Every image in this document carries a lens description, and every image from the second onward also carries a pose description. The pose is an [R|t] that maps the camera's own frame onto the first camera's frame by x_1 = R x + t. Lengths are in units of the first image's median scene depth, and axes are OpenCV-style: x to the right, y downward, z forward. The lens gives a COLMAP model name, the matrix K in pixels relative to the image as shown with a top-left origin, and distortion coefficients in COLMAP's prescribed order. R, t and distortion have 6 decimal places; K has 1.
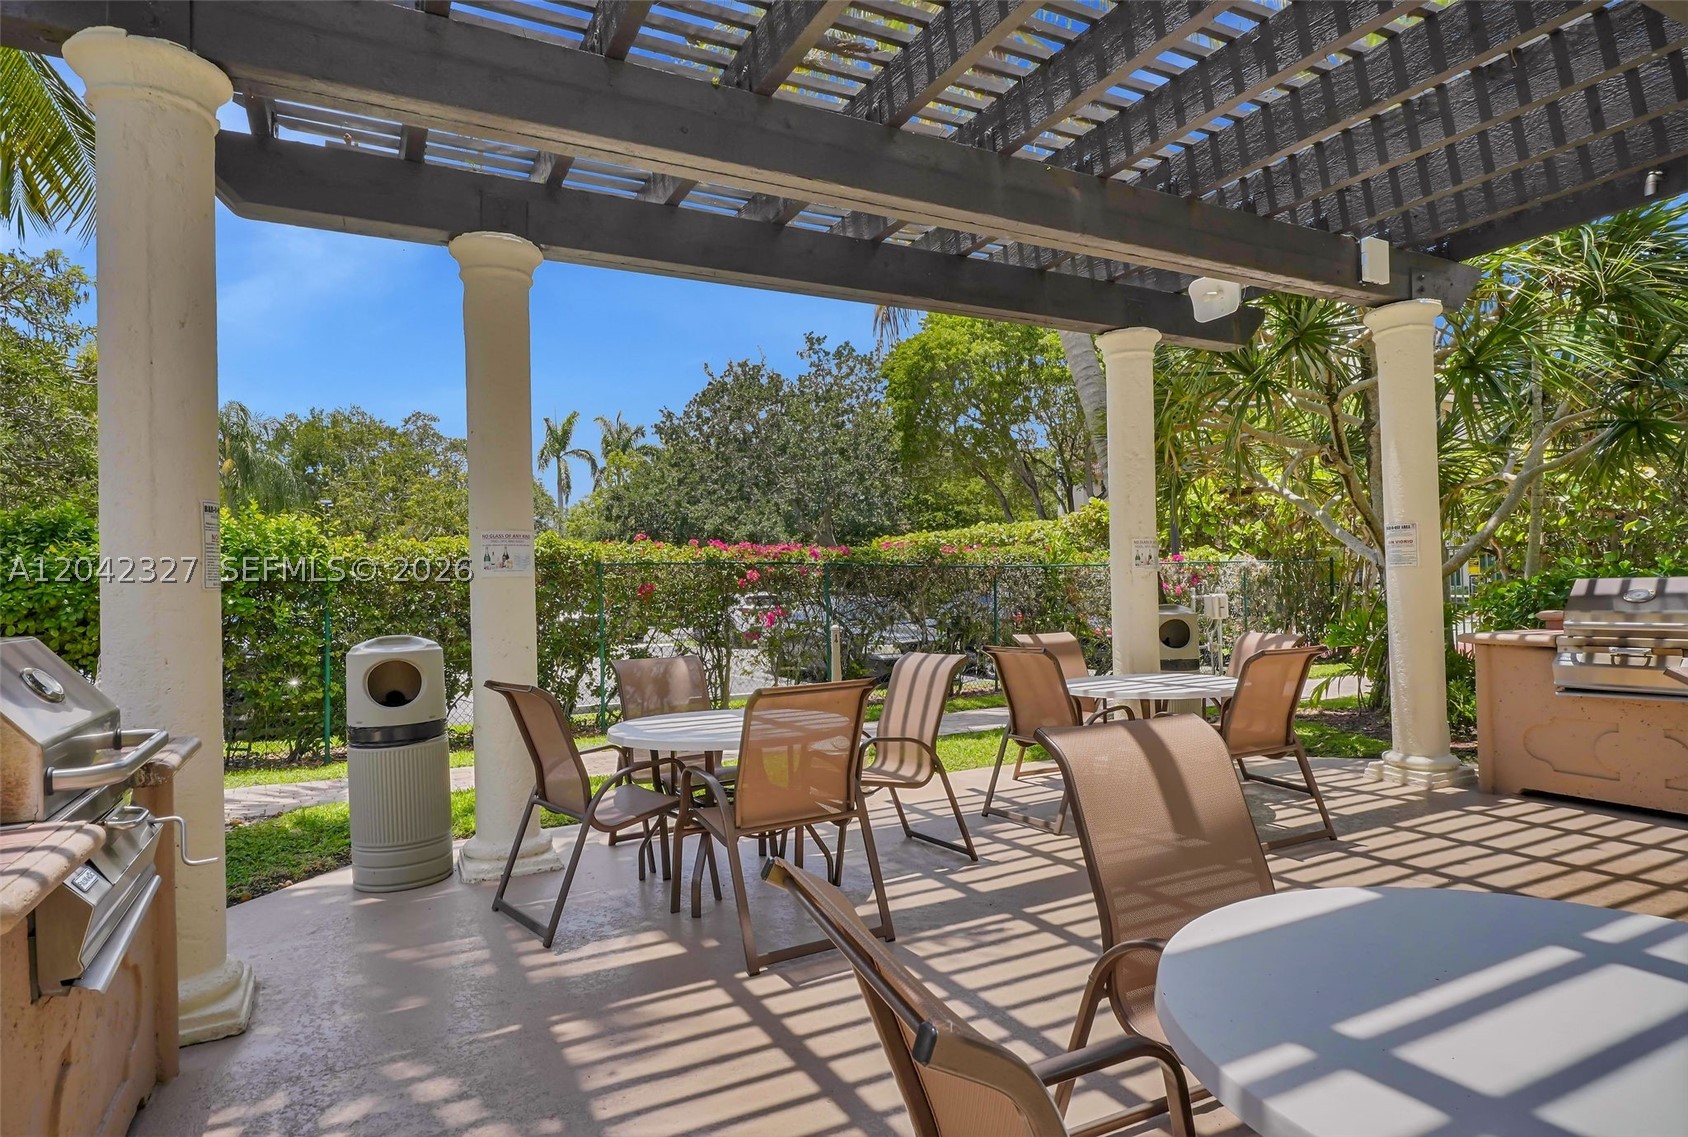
lens RADIAL K [[948.8, 0, 843.7], [0, 948.8, 577.2], [0, 0, 1]] dist [0.000115, 0.003627]
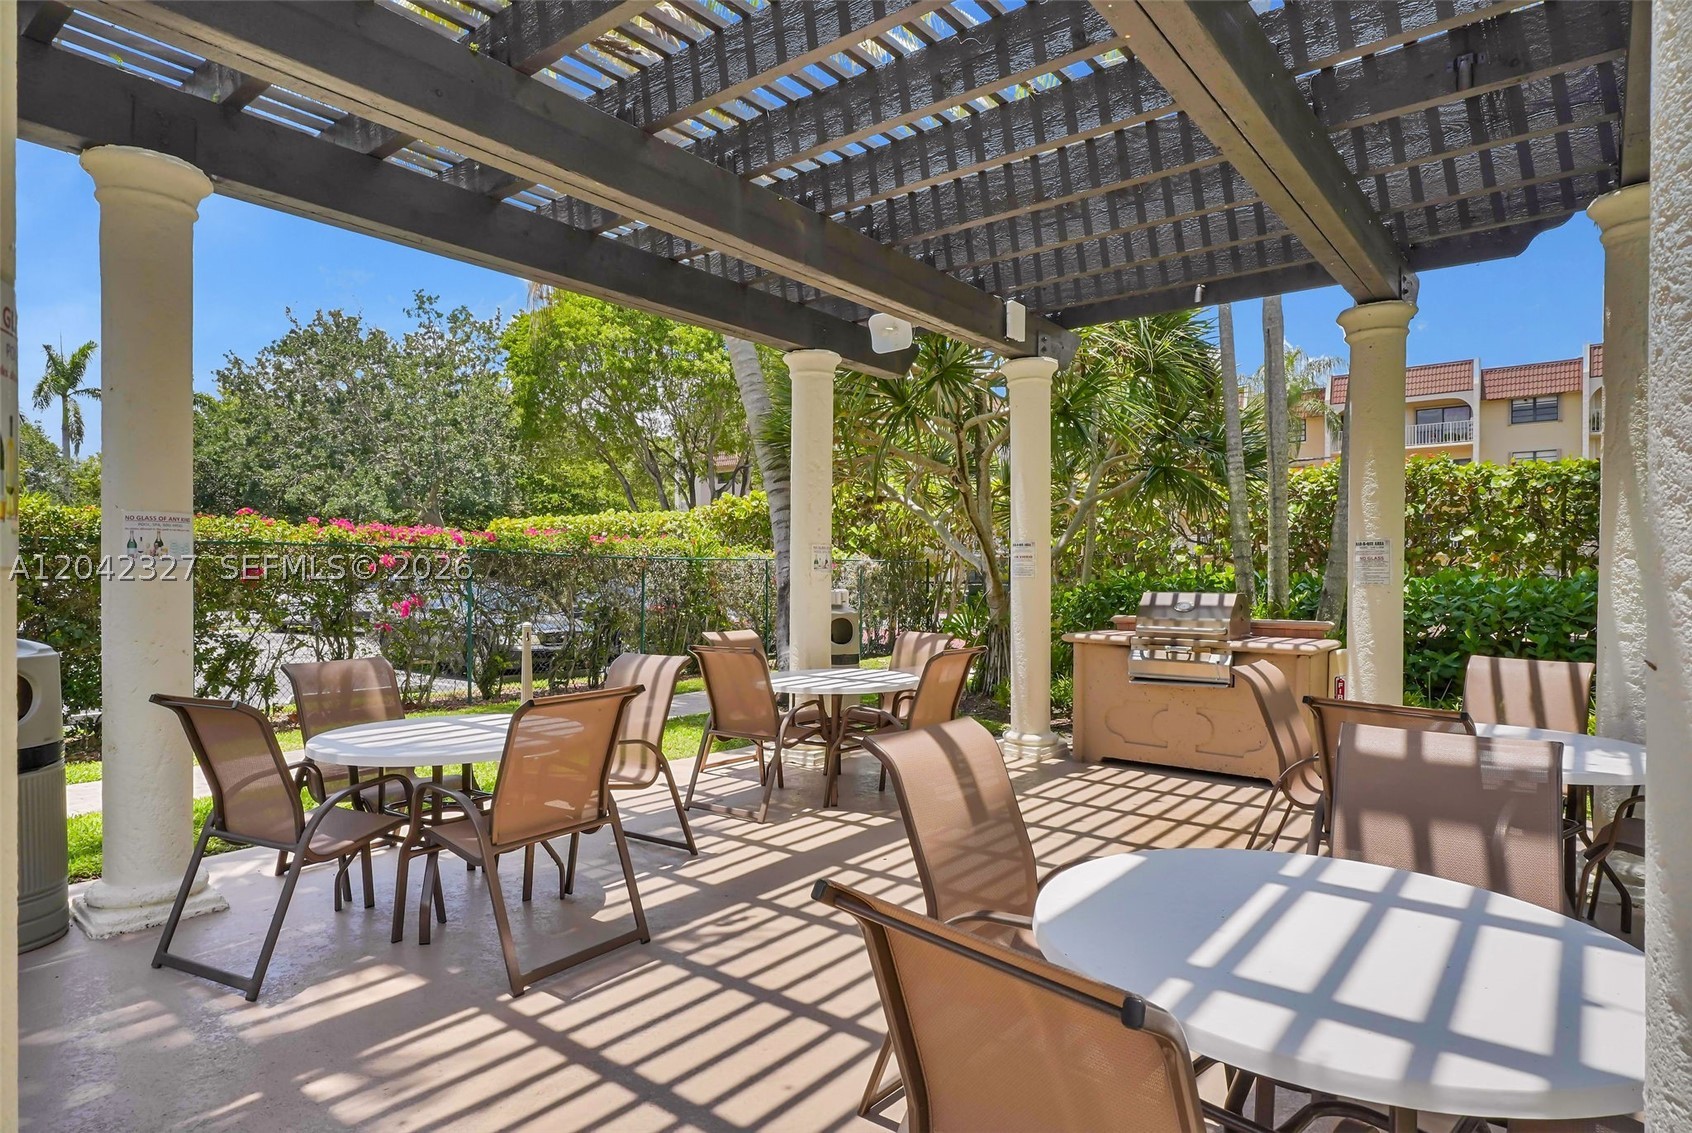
lens RADIAL K [[944.9, 0, 846.5], [0, 944.9, 573.6], [0, 0, 1]] dist [0.001083, 0.001338]
pose [[0.913656, 0.028936, 0.405457, -0.111704], [-0.033735, 0.999420, 0.004693, -0.015347], [-0.405086, -0.017966, 0.914102, -0.004841]]
